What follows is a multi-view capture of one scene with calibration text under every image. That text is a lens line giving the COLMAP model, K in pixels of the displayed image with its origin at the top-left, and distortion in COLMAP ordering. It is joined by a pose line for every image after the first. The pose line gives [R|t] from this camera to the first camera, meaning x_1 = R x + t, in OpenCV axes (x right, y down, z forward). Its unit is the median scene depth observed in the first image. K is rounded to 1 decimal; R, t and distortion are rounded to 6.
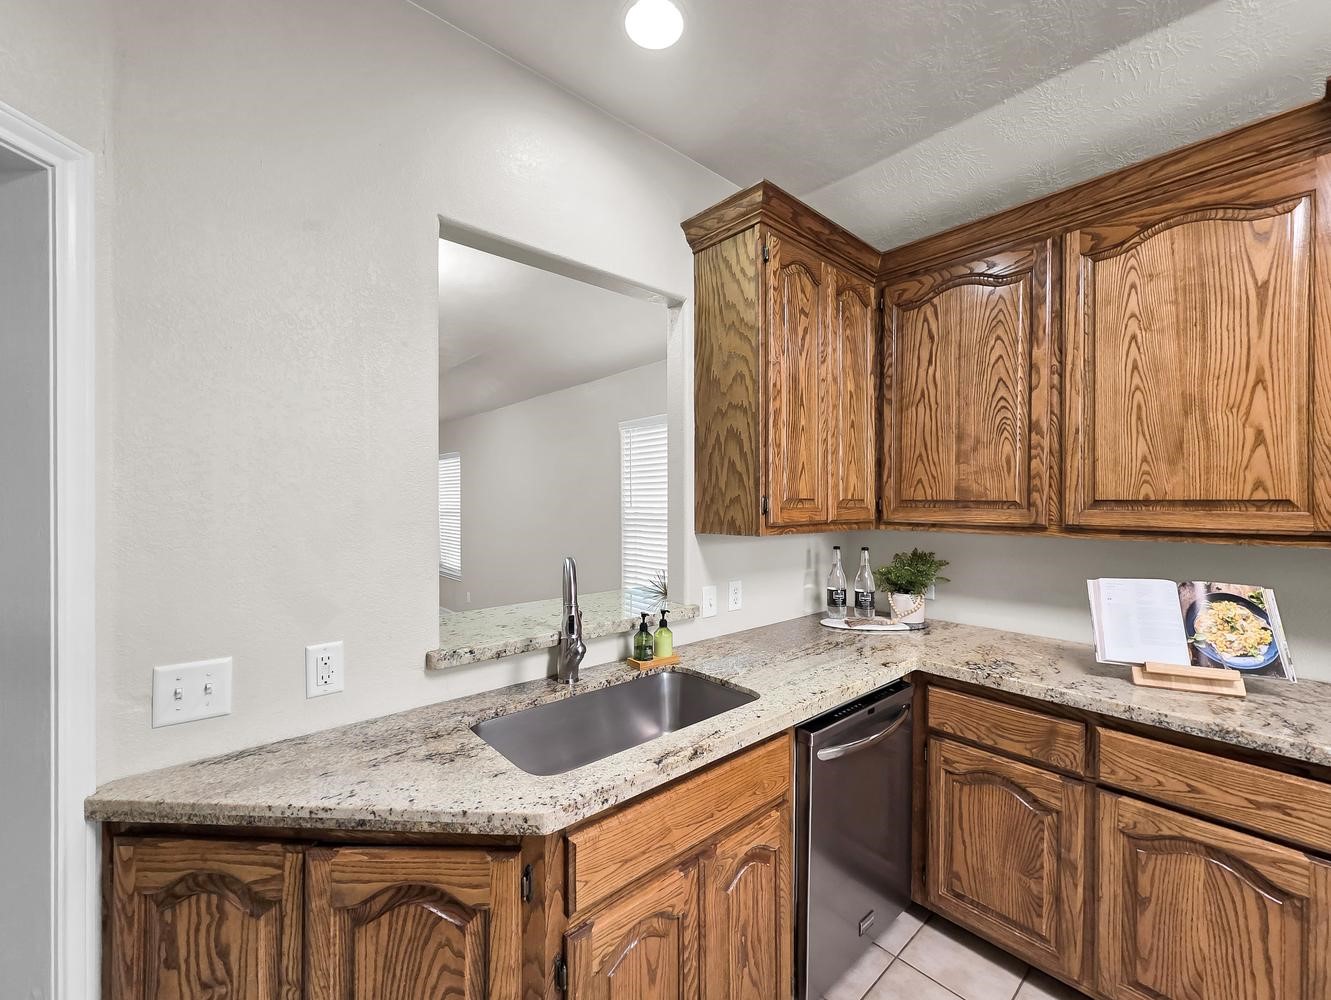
lens RADIAL K [[552.4, 0, 668.1], [0, 552.4, 501.4], [0, 0, 1]] dist [0.000629, 0.000226]
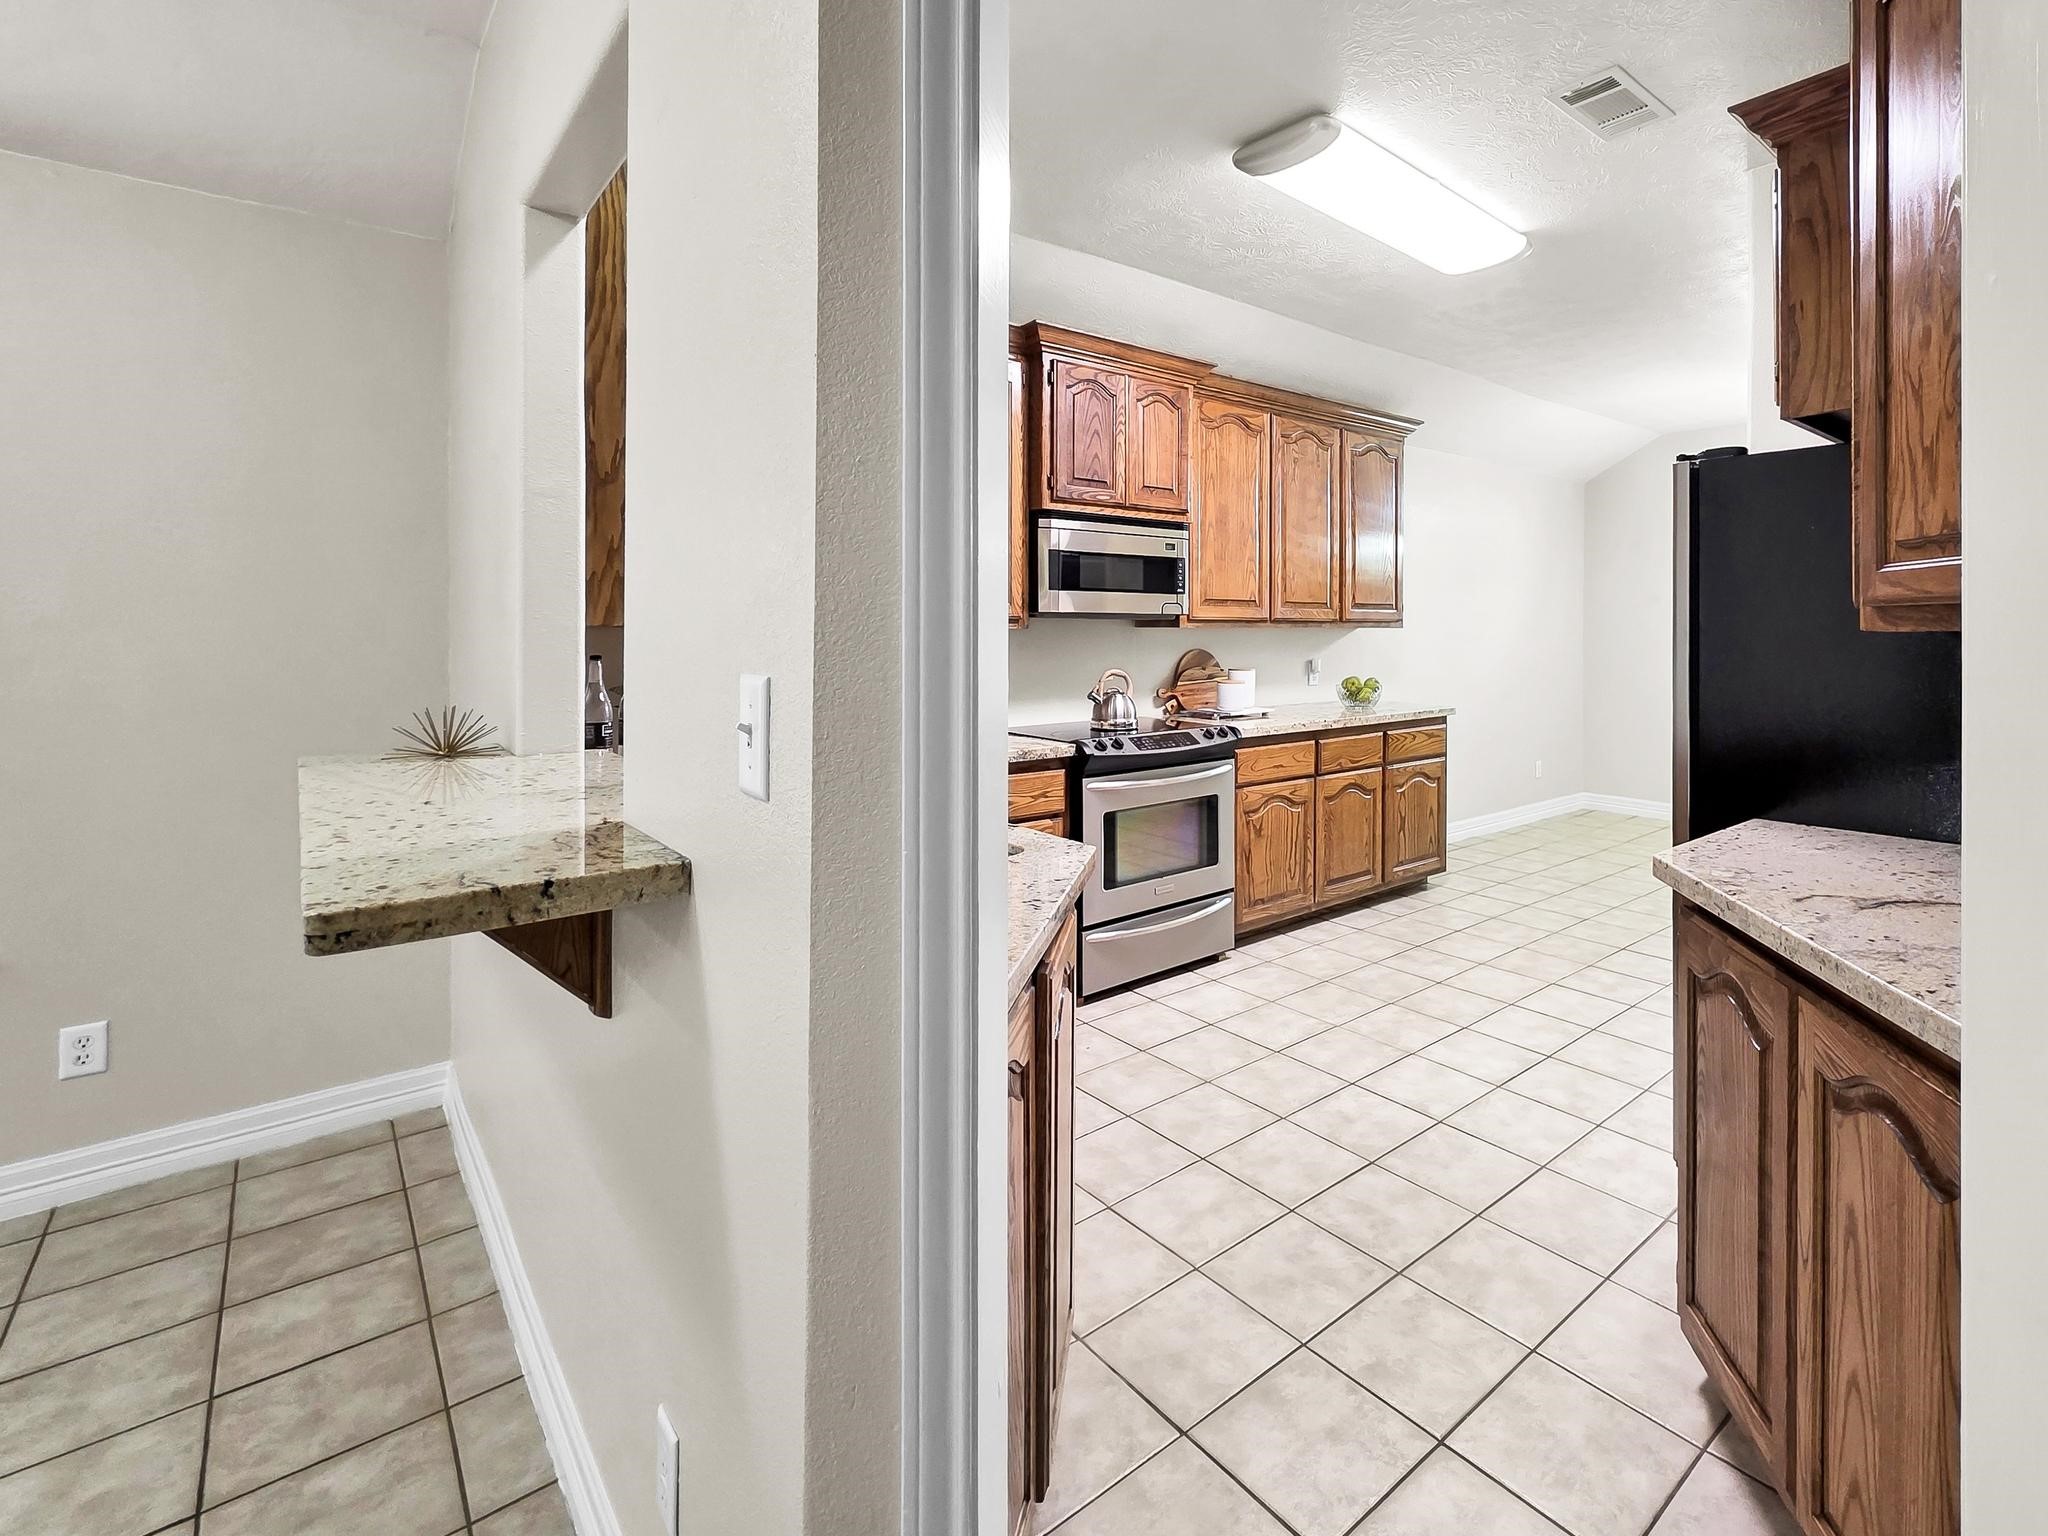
lens RADIAL K [[984.5, 0, 1200.8], [0, 984.5, 629.1], [0, 0, 1]] dist [-0.000541, -0.000399]
pose [[-0.018398, 0.001052, 0.999830, -1.082688], [0.003274, 0.999994, -0.000992, 0.069828], [-0.999825, 0.003255, -0.018402, 0.415624]]
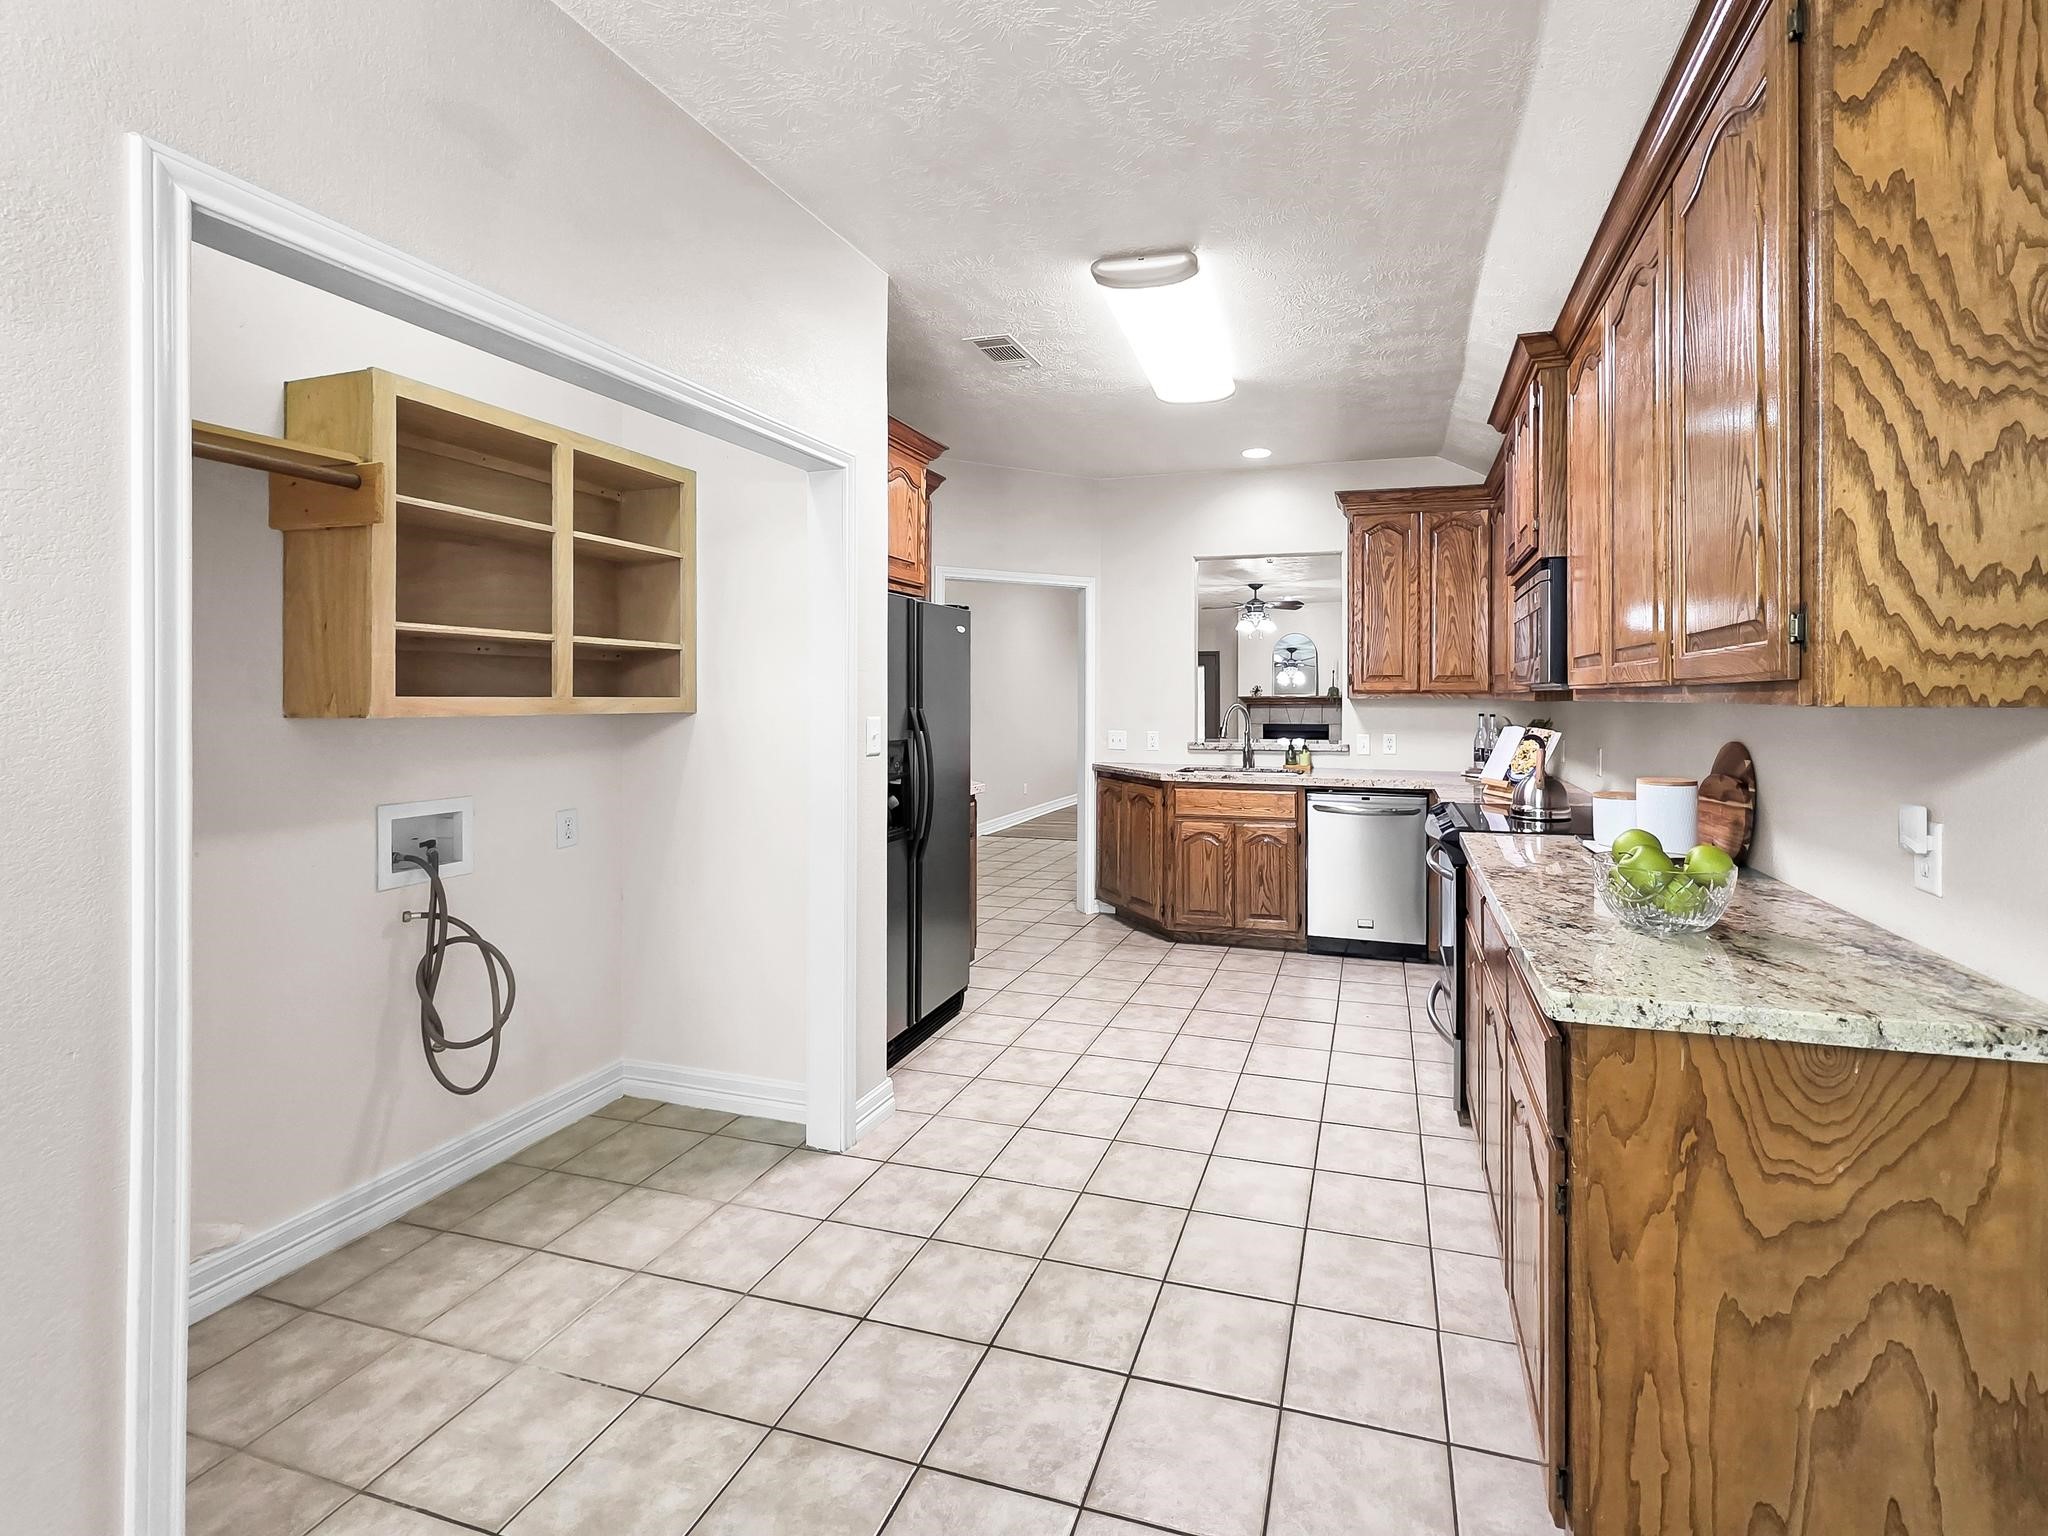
lens RADIAL K [[898.1, 0, 1123.2], [0, 898.1, 694.0], [0, 0, 1]] dist [0.001109, -0.000082]
pose [[0.532086, -0.000242, -0.846691, 2.055883], [-0.005638, 0.999977, -0.003828, 0.062448], [0.846672, 0.006811, 0.532072, -0.990411]]
